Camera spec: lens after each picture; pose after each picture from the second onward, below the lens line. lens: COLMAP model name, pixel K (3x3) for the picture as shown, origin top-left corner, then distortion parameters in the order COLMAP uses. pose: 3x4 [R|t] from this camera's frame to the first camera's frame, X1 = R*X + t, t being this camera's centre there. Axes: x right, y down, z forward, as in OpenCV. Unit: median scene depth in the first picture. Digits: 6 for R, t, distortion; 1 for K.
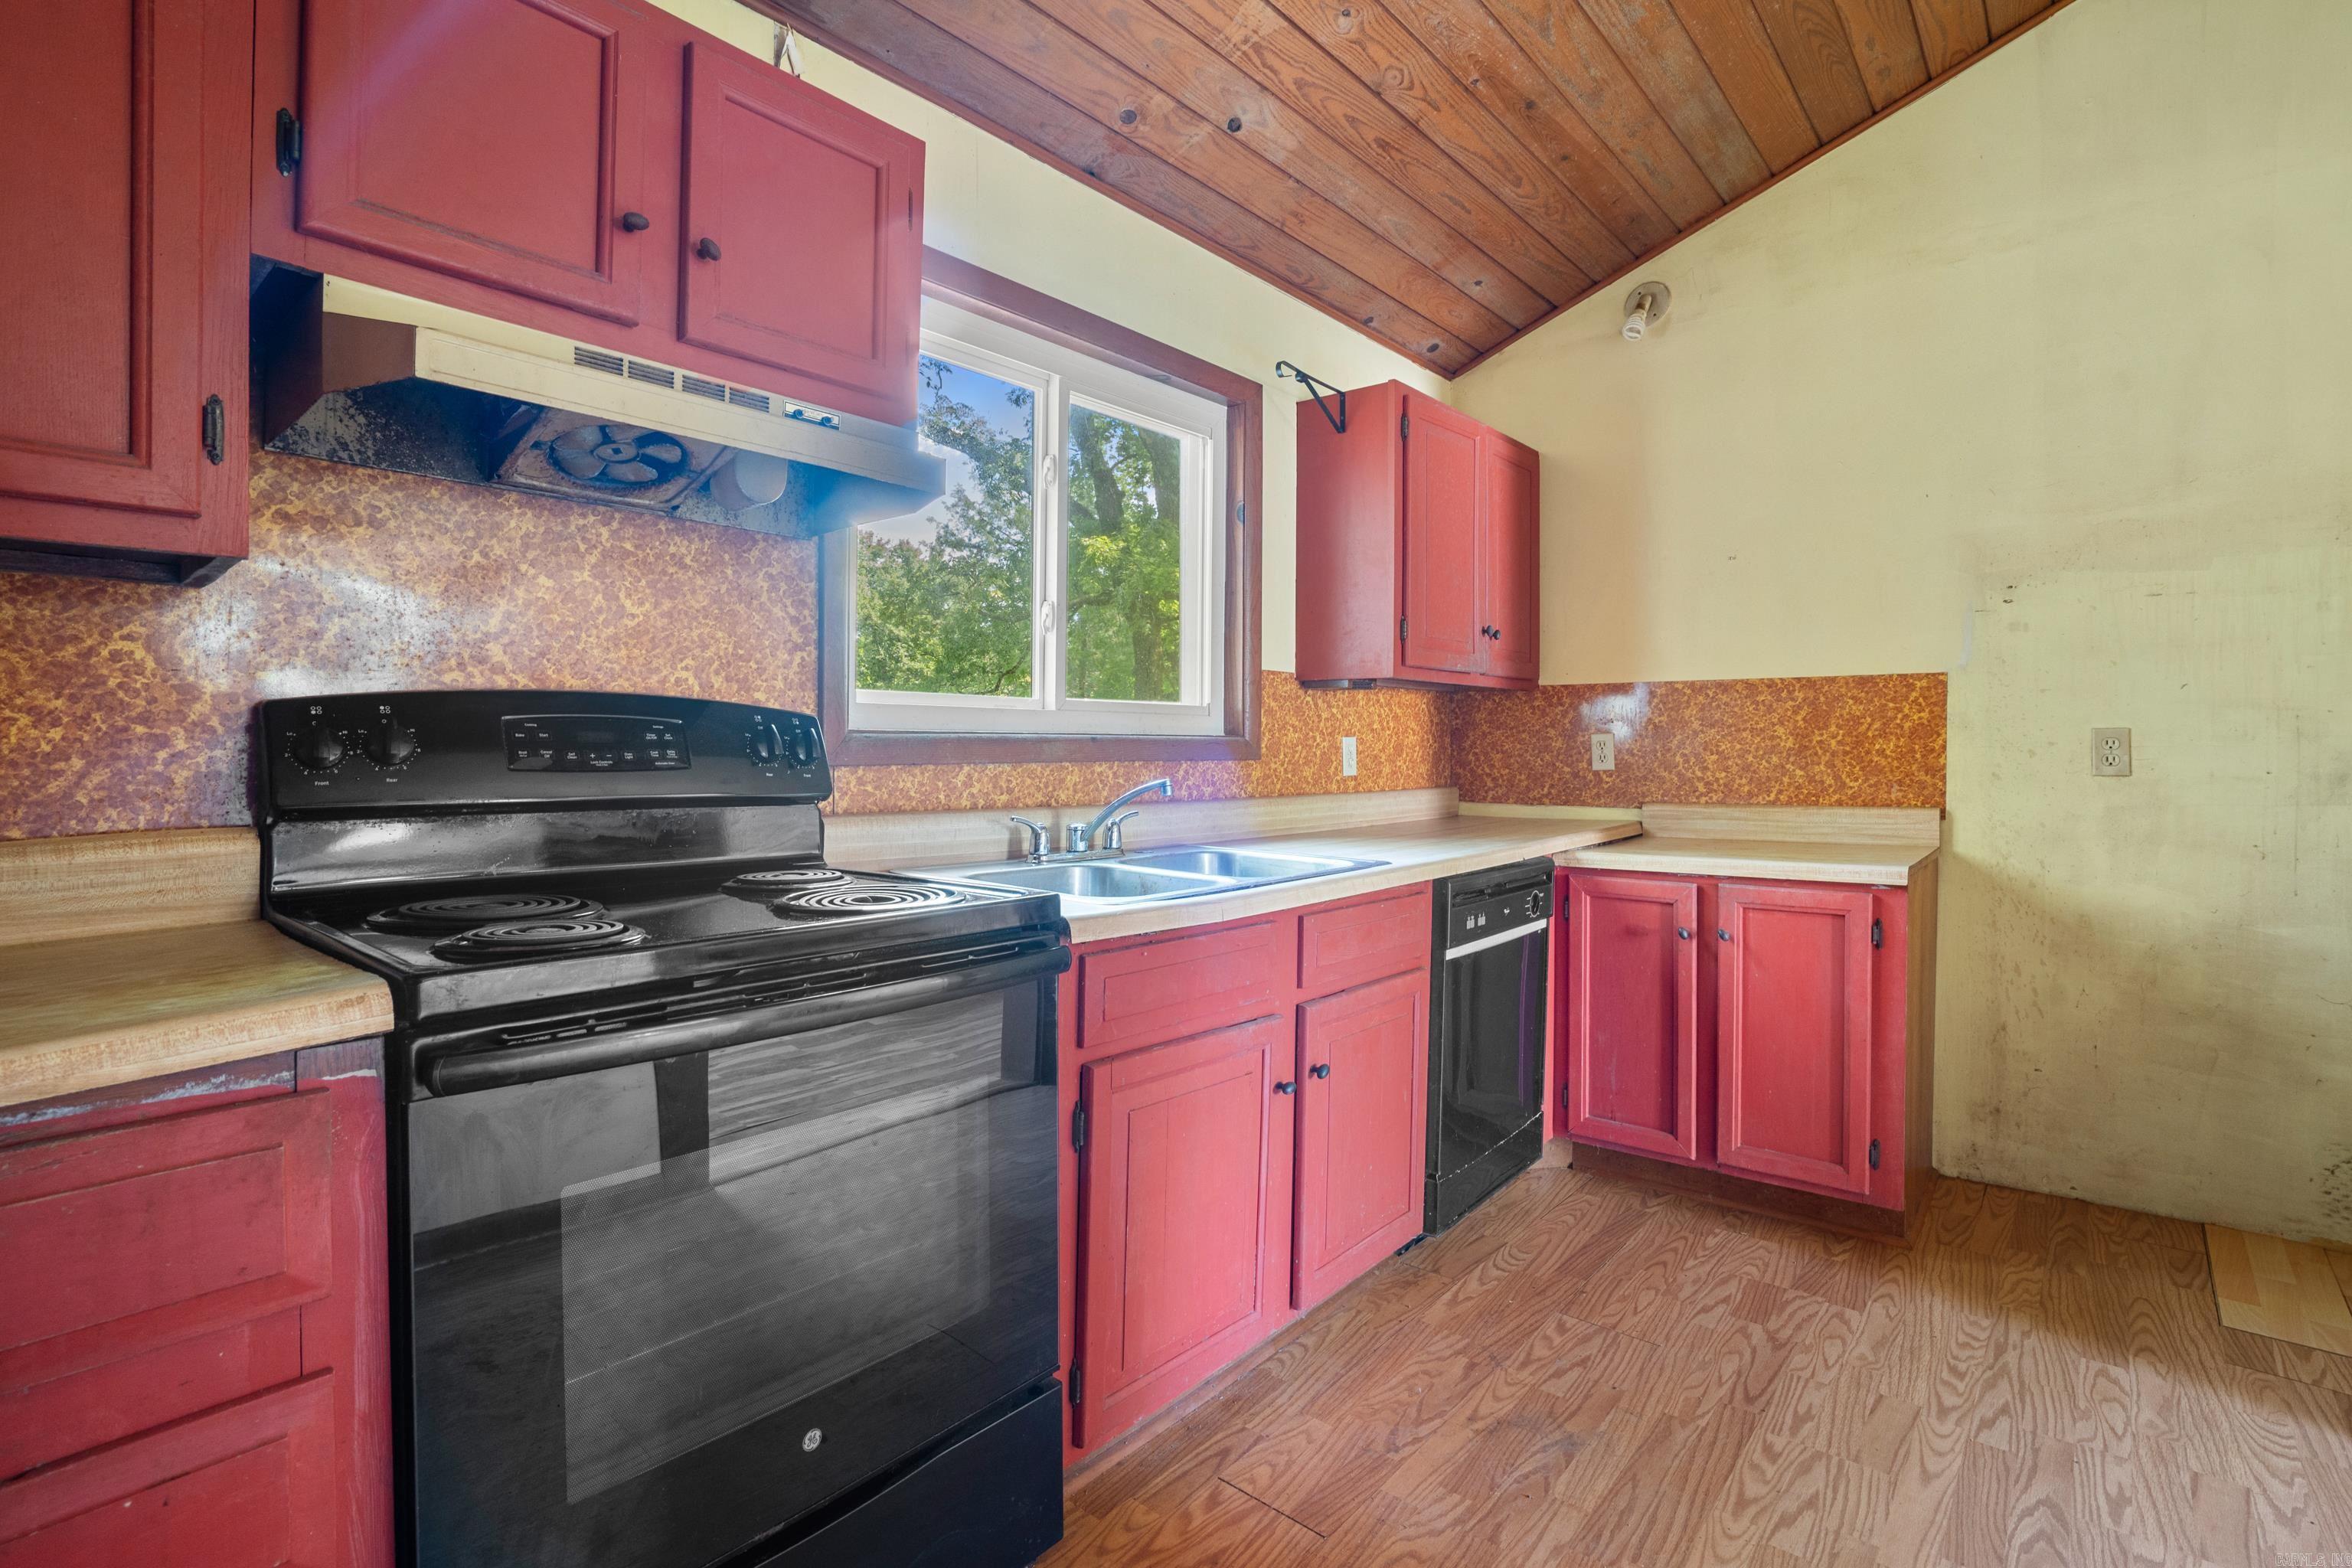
lens RADIAL K [[1103.7, 0, 1164.0], [0, 1103.7, 756.7], [0, 0, 1]] dist [-0.047686, 0.013619]
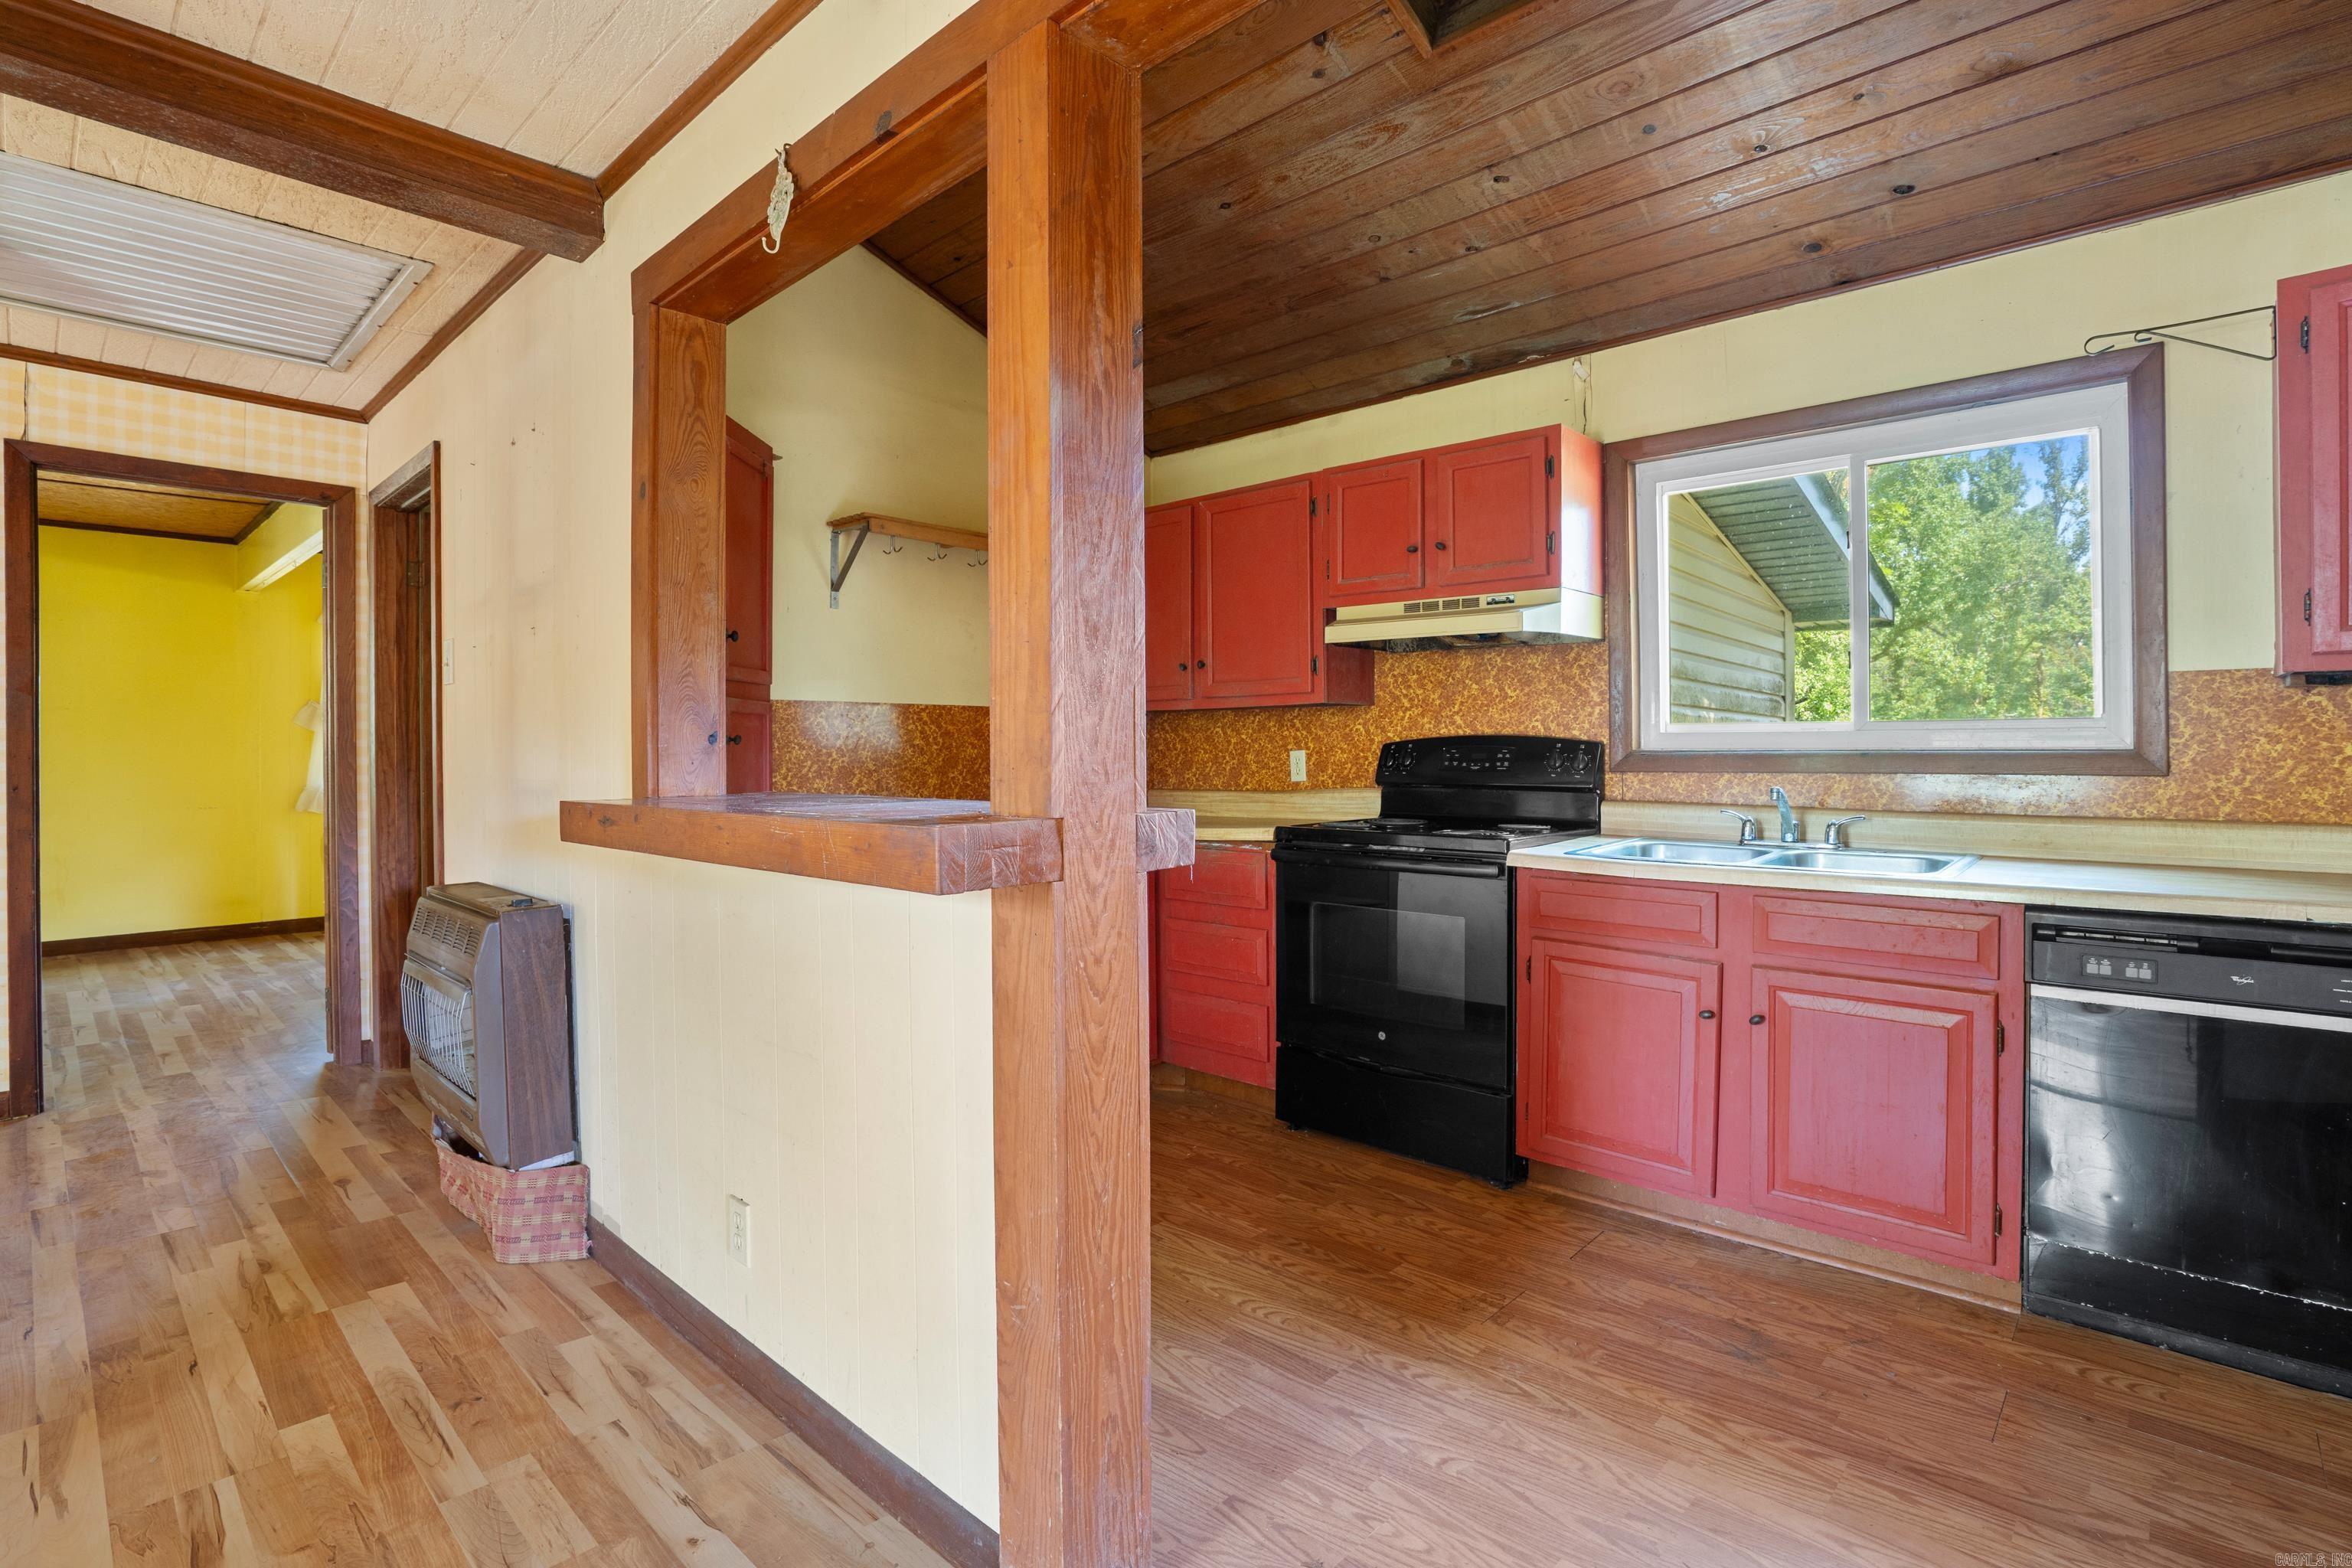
lens RADIAL K [[1103.7, 0, 1164.0], [0, 1103.7, 756.7], [0, 0, 1]] dist [-0.047686, 0.013619]
pose [[-0.031783, 0.011697, -0.999426, 1.537003], [0.003151, 0.999928, 0.011602, -0.040263], [0.999490, -0.002780, -0.031817, 0.387664]]
